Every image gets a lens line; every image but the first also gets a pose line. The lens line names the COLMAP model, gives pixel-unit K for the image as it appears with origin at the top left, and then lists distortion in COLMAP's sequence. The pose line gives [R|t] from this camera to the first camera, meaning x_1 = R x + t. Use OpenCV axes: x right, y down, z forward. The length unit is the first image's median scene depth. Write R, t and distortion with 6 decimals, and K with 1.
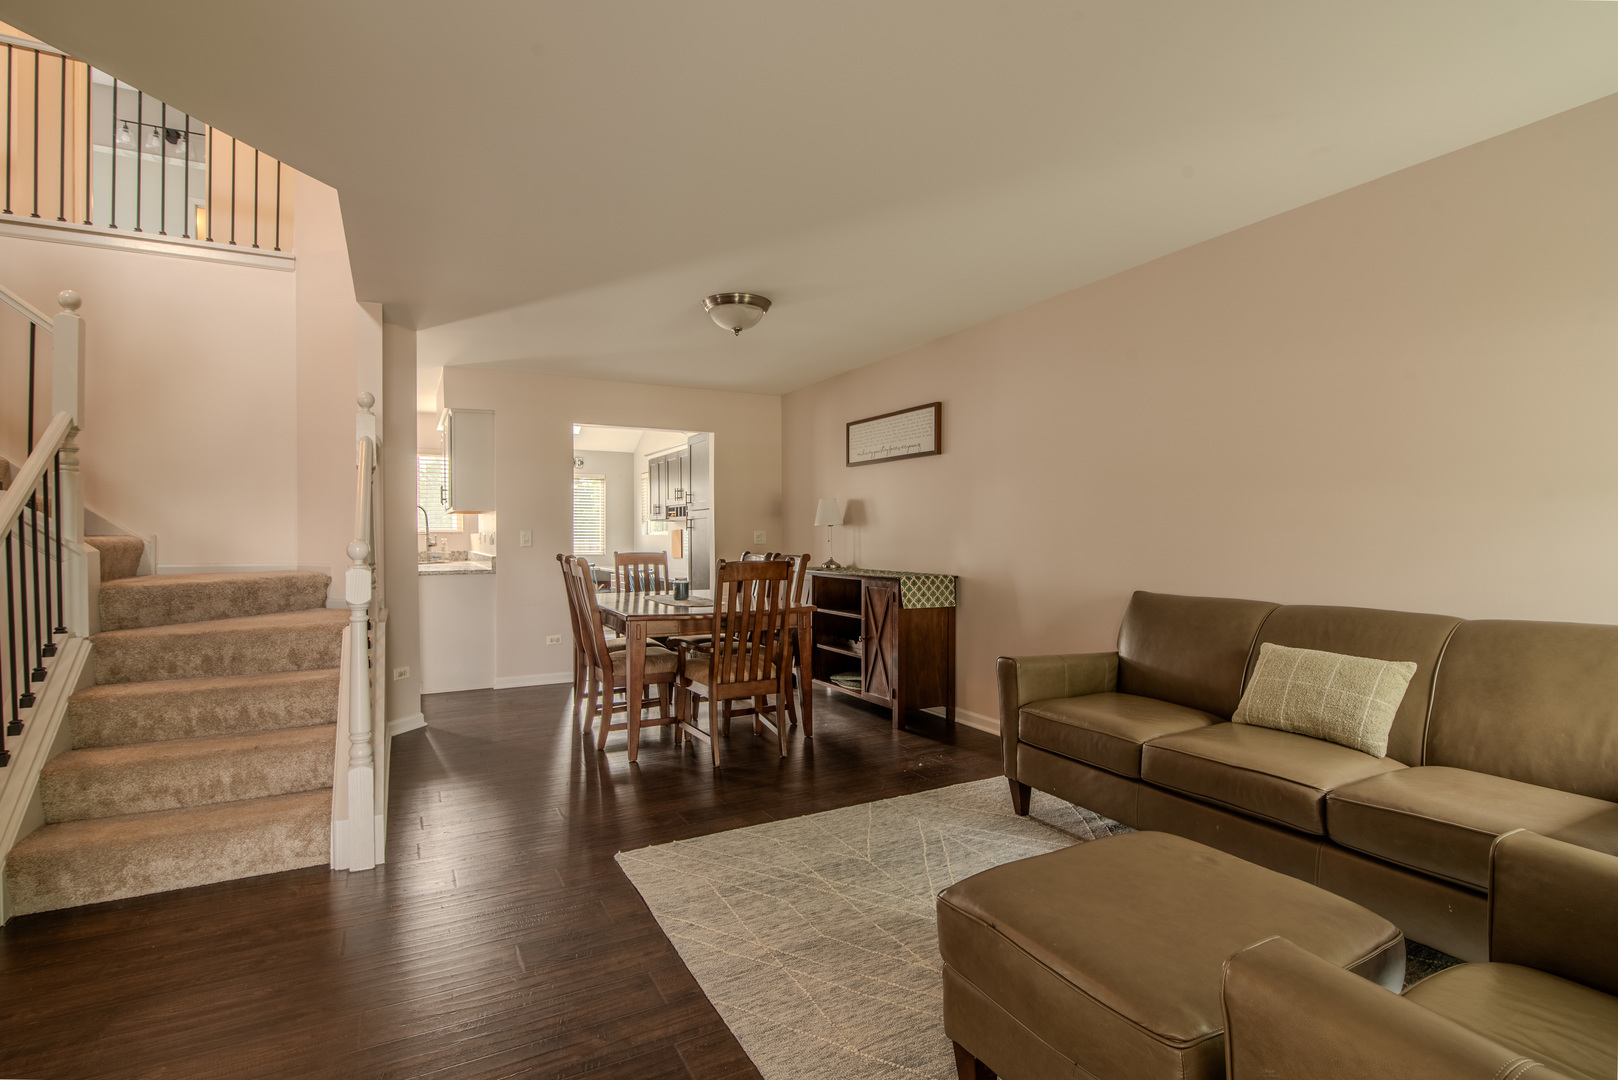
lens RADIAL K [[752.4, 0, 814.0], [0, 752.4, 538.9], [0, 0, 1]] dist [-0.020270, -0.000506]
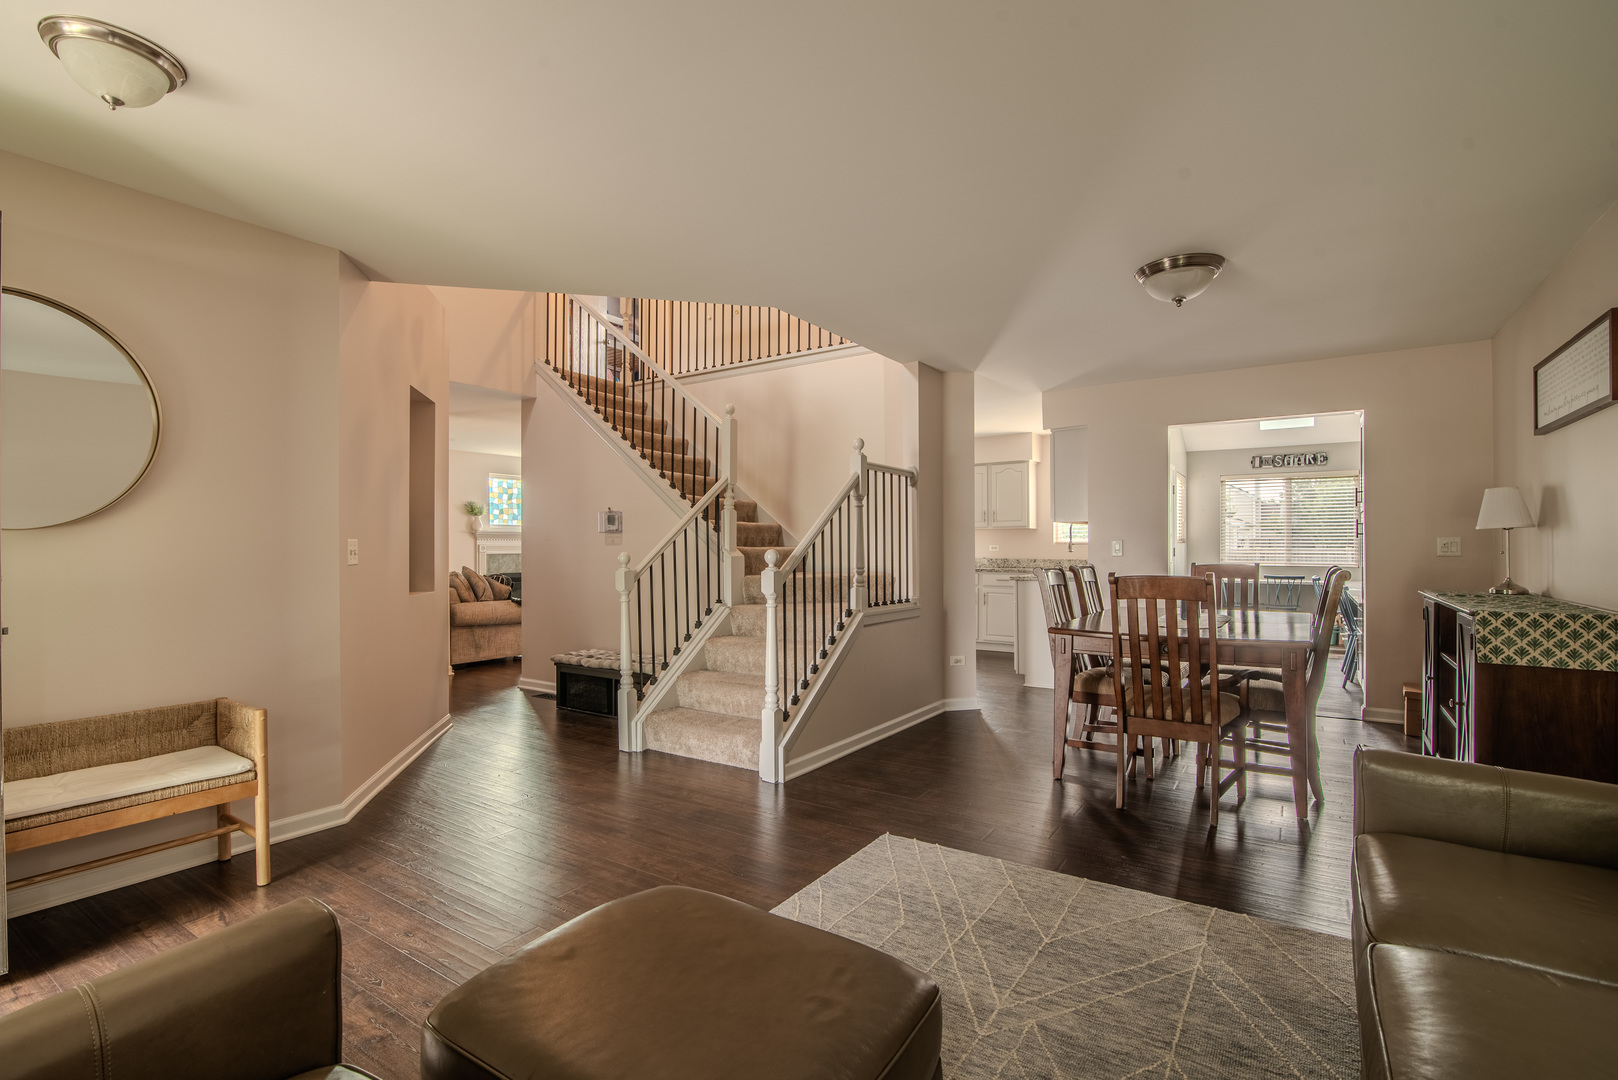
lens RADIAL K [[752.4, 0, 821.0], [0, 752.4, 545.3], [0, 0, 1]] dist [-0.020270, -0.000506]
pose [[0.471710, -0.001993, -0.881751, 0.564773], [-0.000010, 0.999997, -0.002266, -0.003185], [0.881754, 0.001078, 0.471709, 0.328463]]
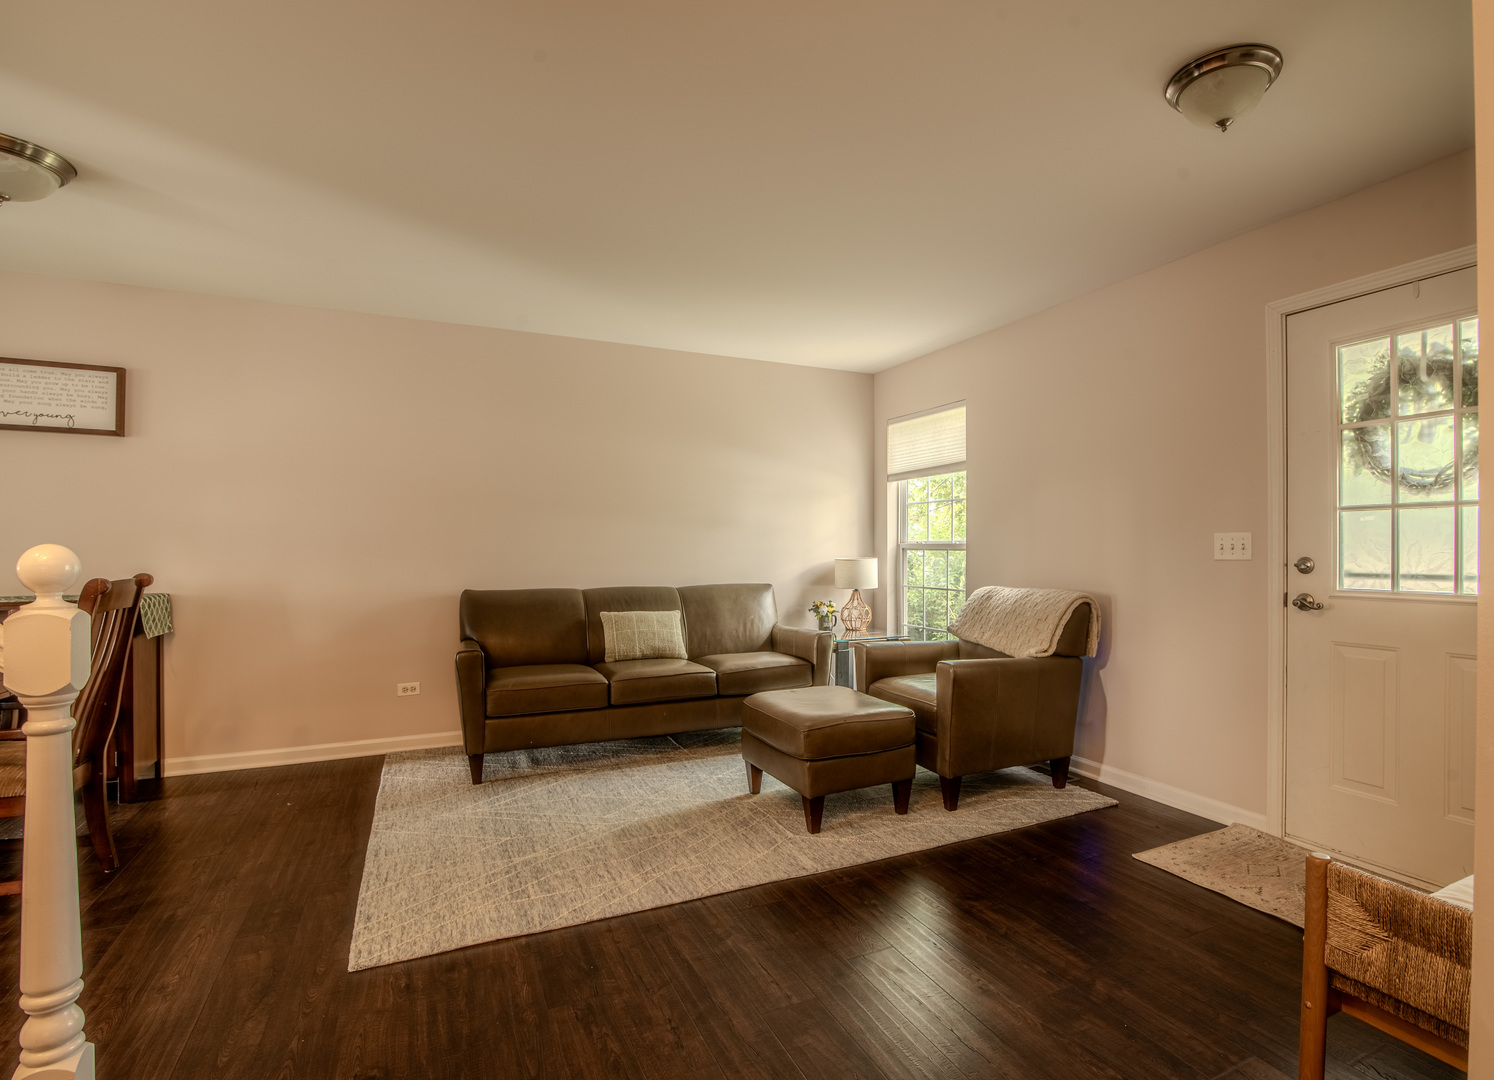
lens RADIAL K [[740.2, 0, 781.1], [0, 740.2, 551.7], [0, 0, 1]] dist [-0.004260, -0.000023]
pose [[0.062739, -0.004540, 0.998020, -0.816170], [0.002429, 0.999987, 0.004396, 0.003433], [-0.998027, 0.002148, 0.062750, 0.441614]]
